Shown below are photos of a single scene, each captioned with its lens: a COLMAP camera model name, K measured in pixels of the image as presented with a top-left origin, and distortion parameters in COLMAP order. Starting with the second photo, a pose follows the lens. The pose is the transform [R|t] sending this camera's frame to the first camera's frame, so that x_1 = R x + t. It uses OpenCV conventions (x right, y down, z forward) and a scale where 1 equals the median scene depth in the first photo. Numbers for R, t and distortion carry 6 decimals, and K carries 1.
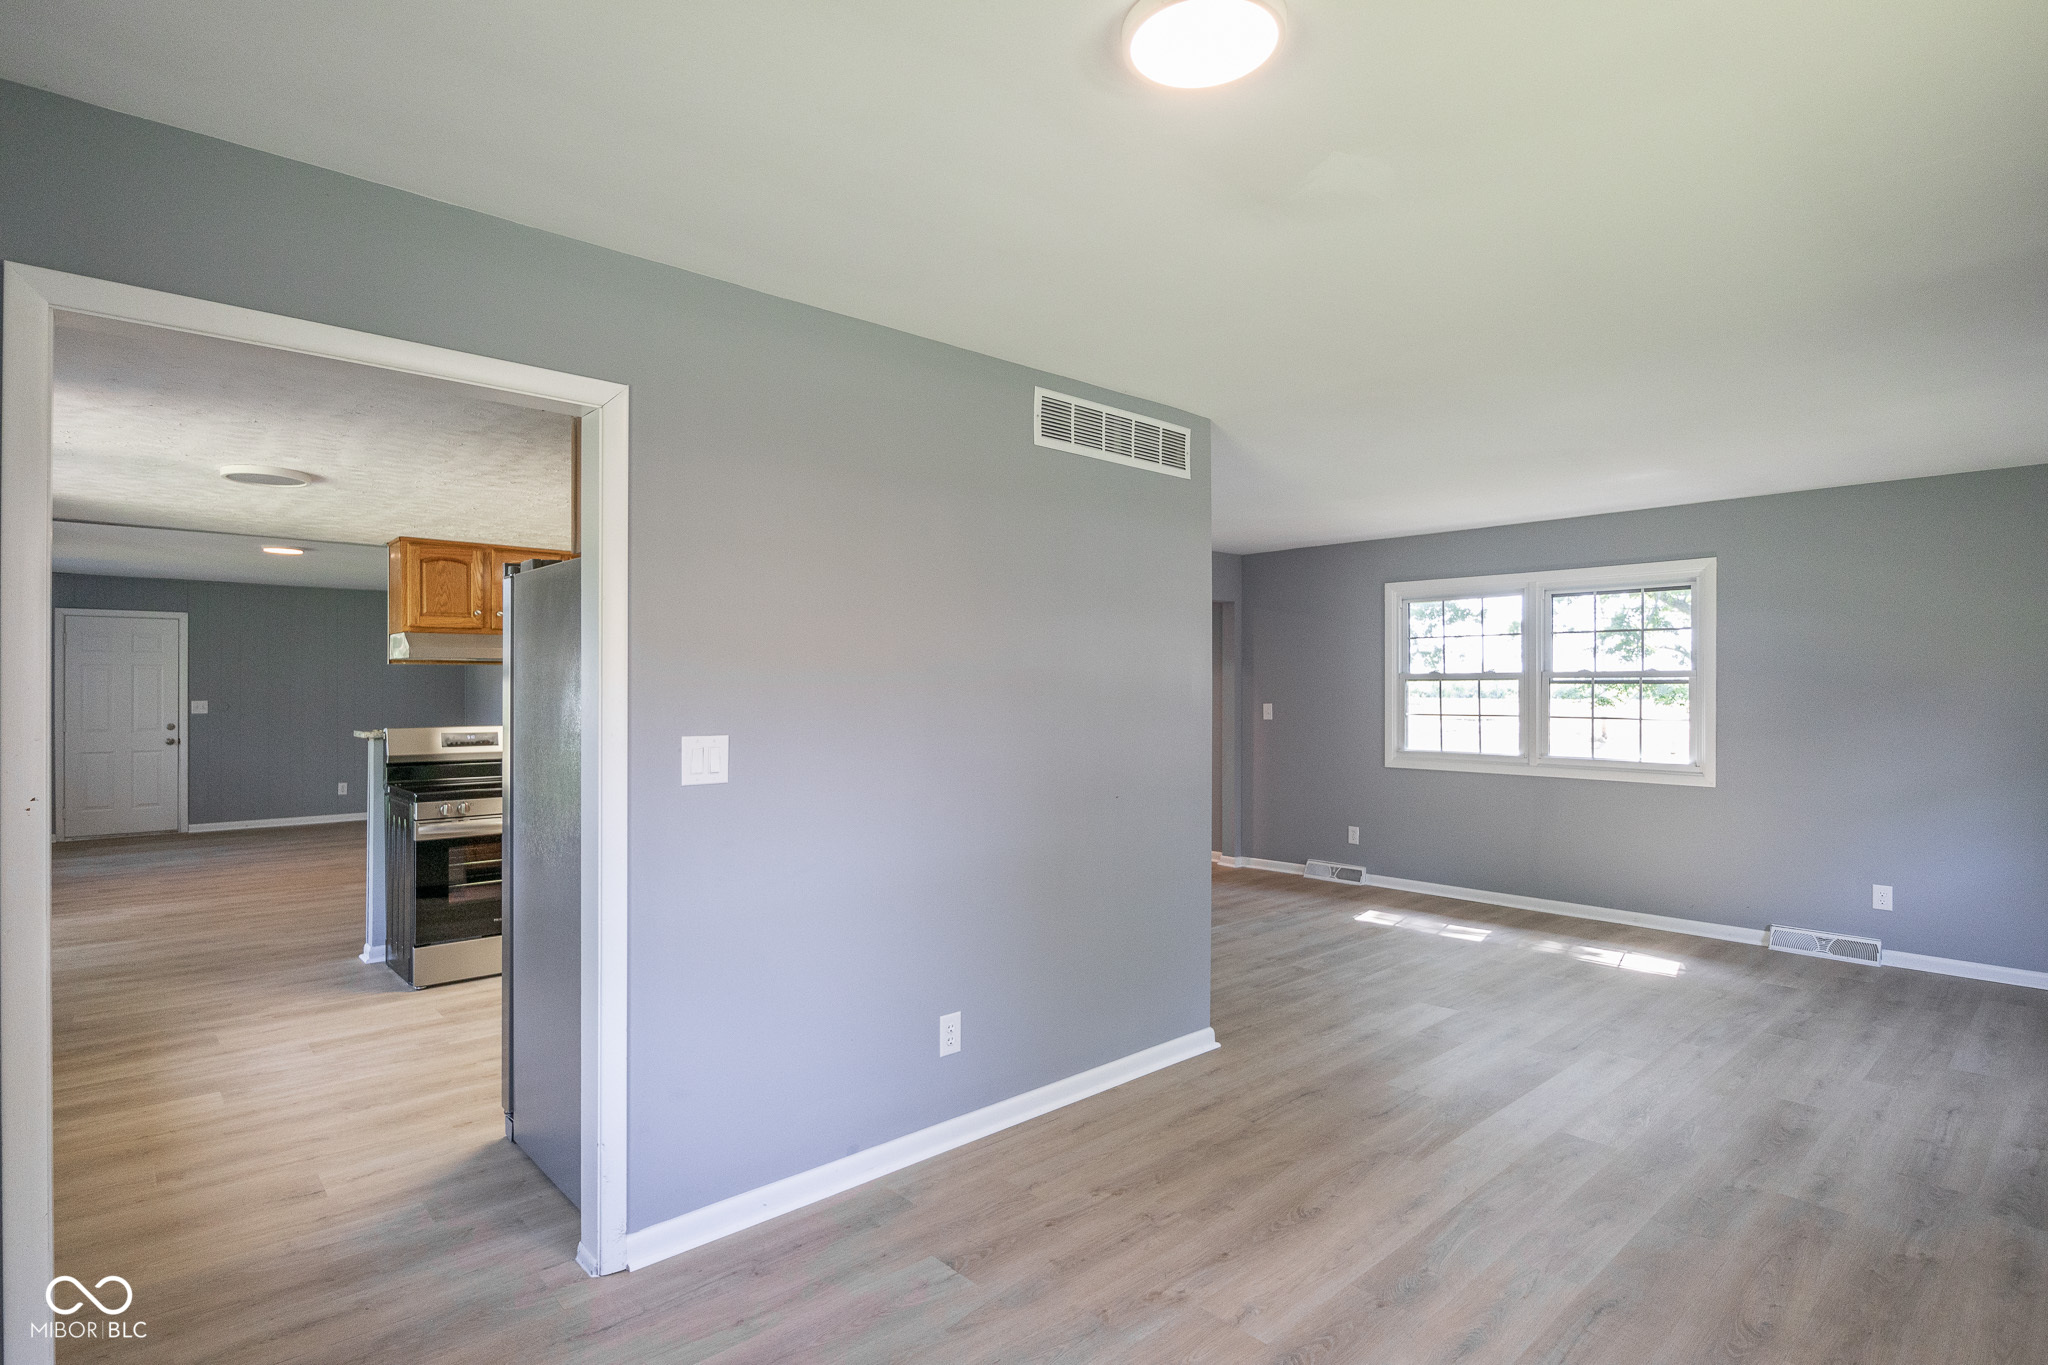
lens RADIAL K [[1027.4, 0, 1024.0], [0, 1027.4, 682.5], [0, 0, 1]] dist [-0.000392, -0.000093]
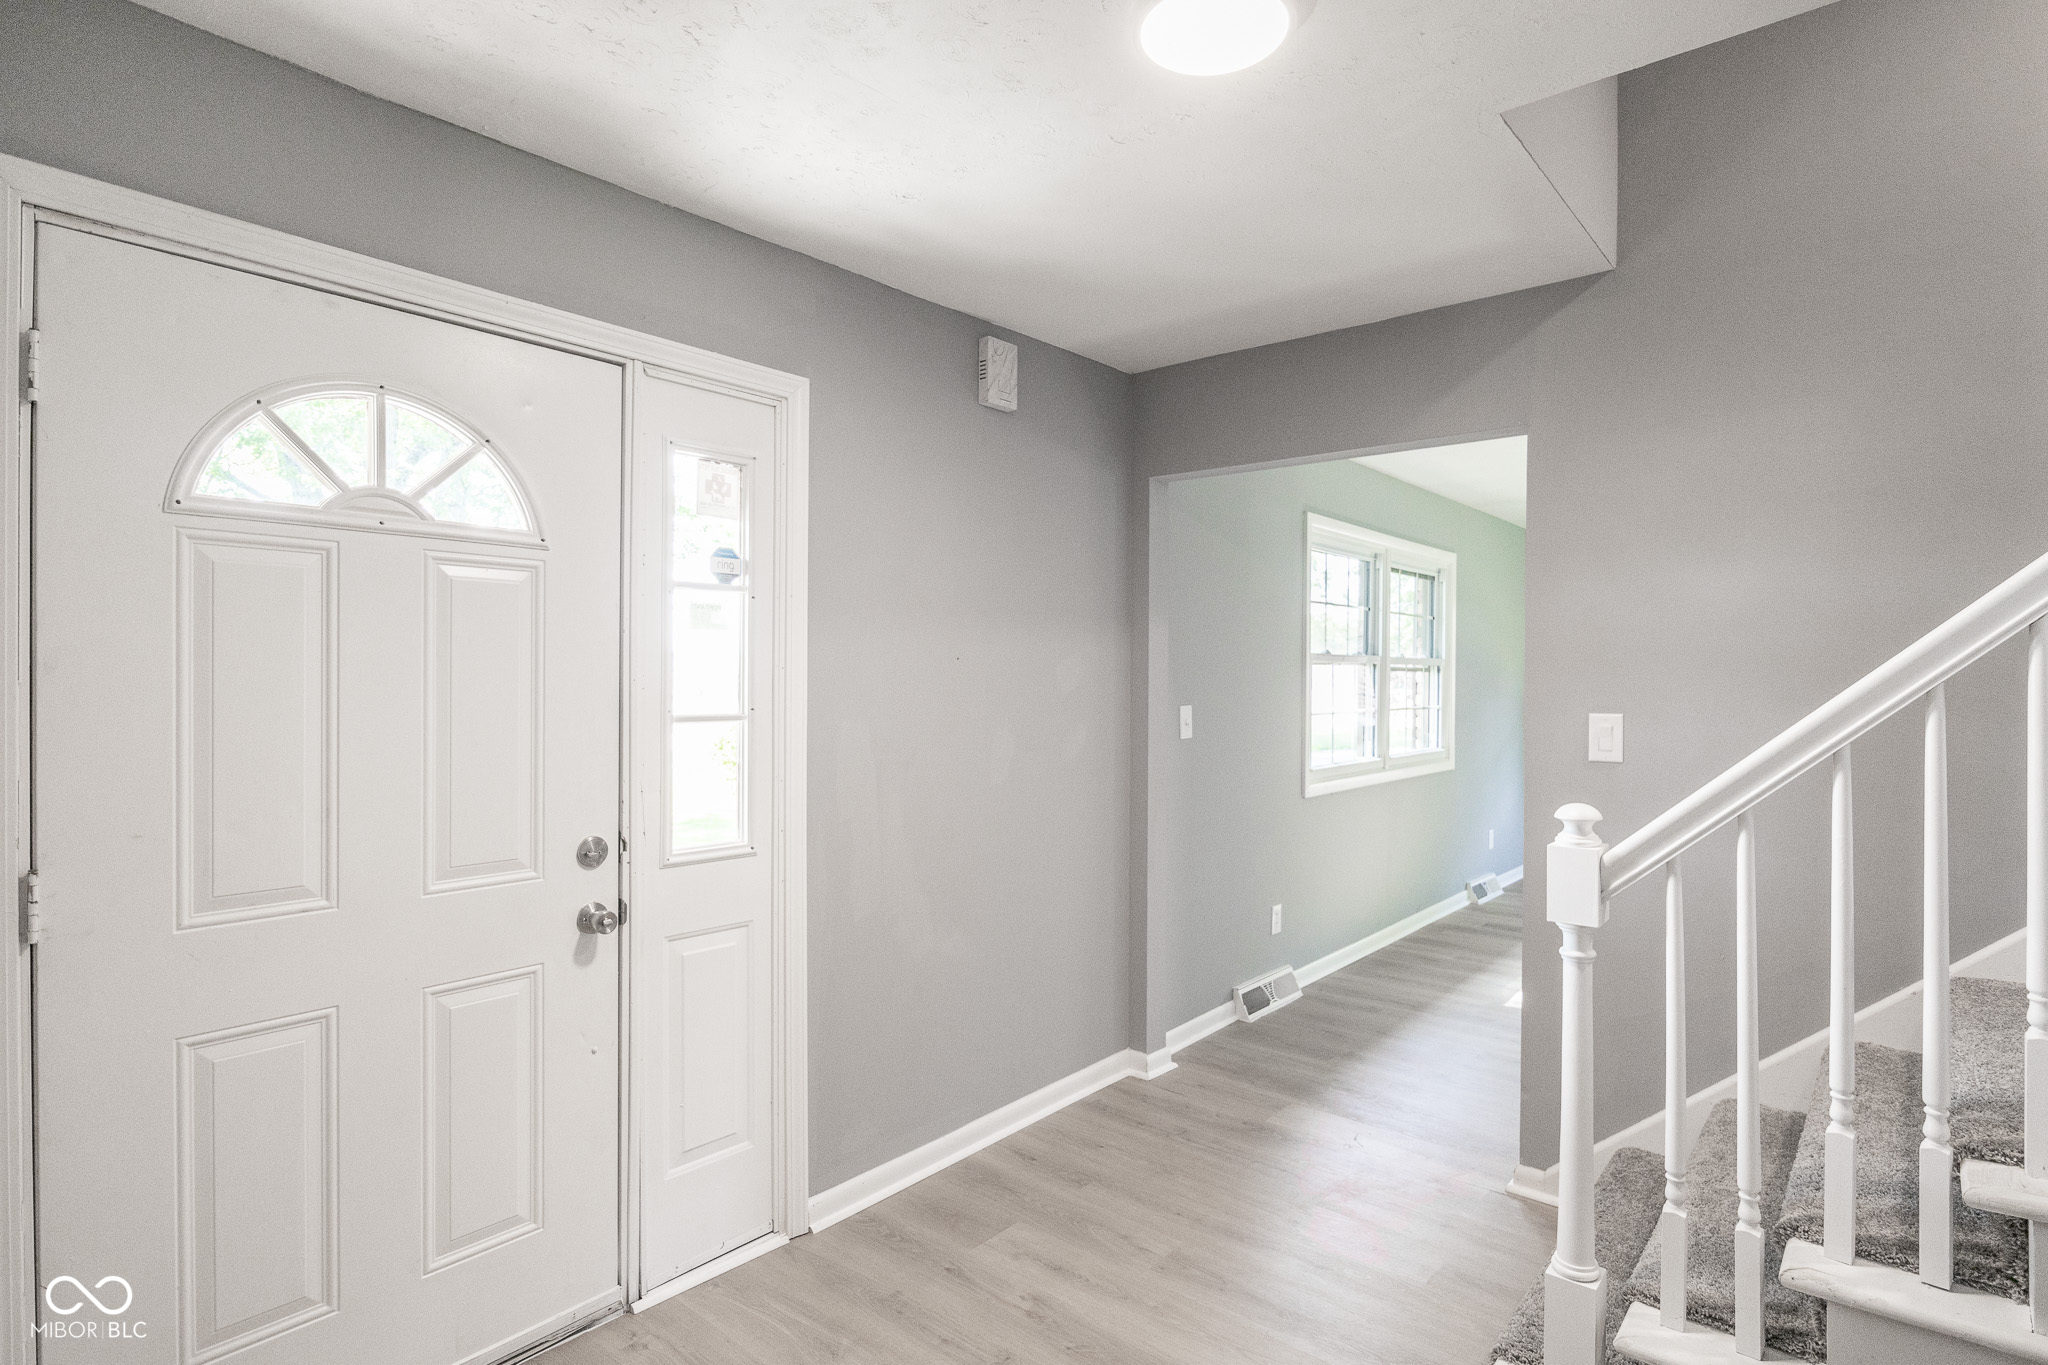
lens RADIAL K [[1052.9, 0, 1024.0], [0, 1052.9, 682.5], [0, 0, 1]] dist [0.000265, 0.000010]
pose [[0.990262, -0.003893, 0.139163, -0.080347], [0.003204, 0.999981, 0.005177, 0.000682], [-0.139181, -0.004680, 0.990256, 0.080085]]
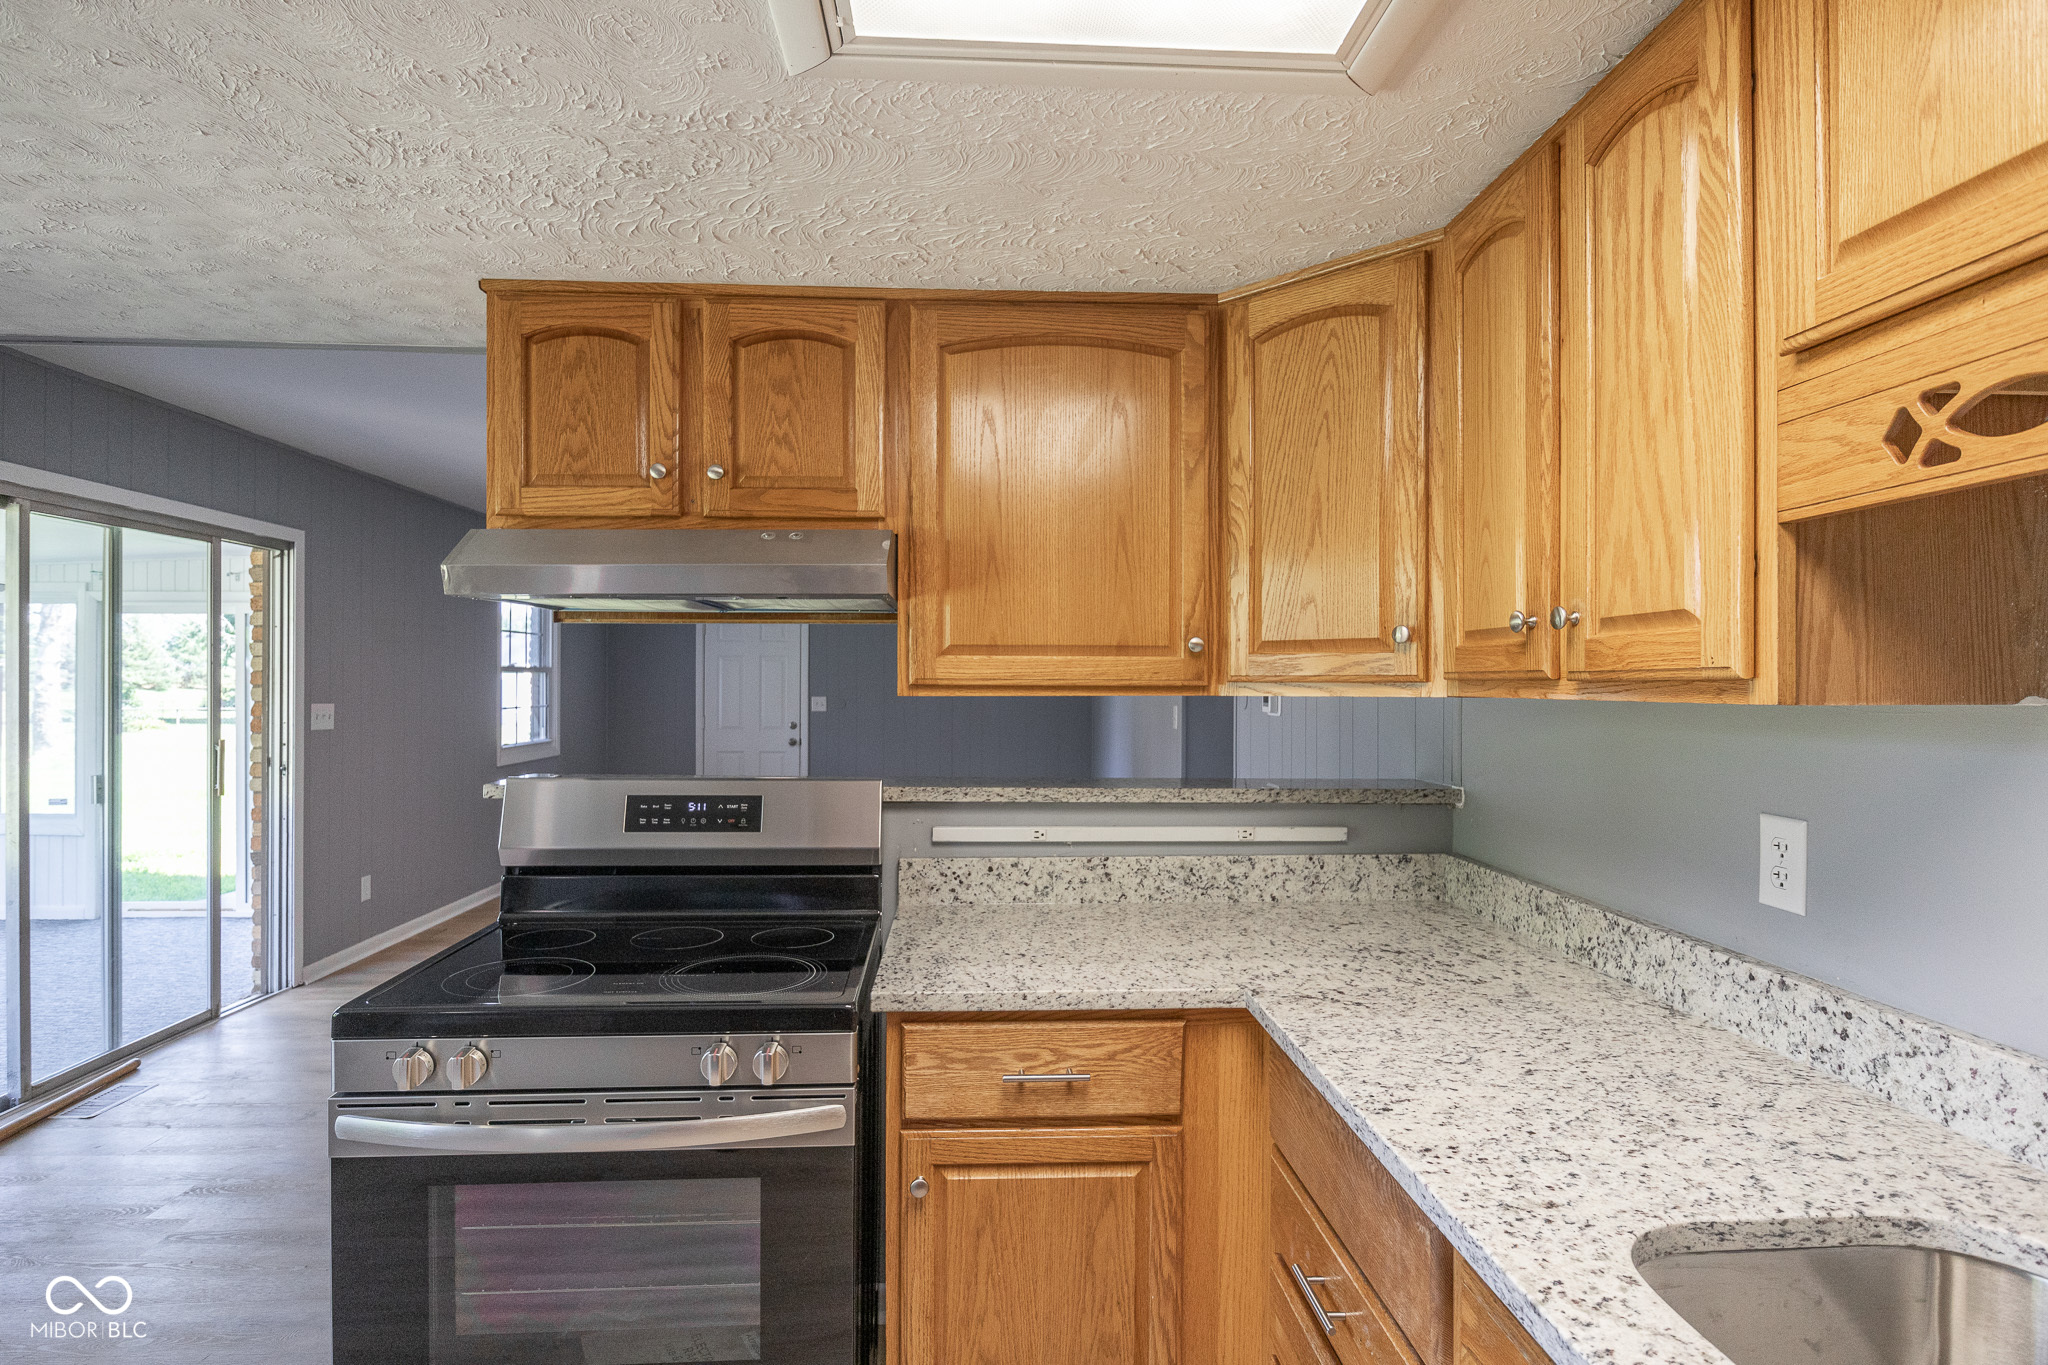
lens RADIAL K [[1052.9, 0, 1024.0], [0, 1052.9, 682.5], [0, 0, 1]] dist [0.000265, 0.000010]
pose [[0.780205, 0.000134, -0.625524, -0.010797], [0.002680, 0.999990, 0.003556, 0.000318], [0.625518, -0.004451, 0.780197, 0.043028]]
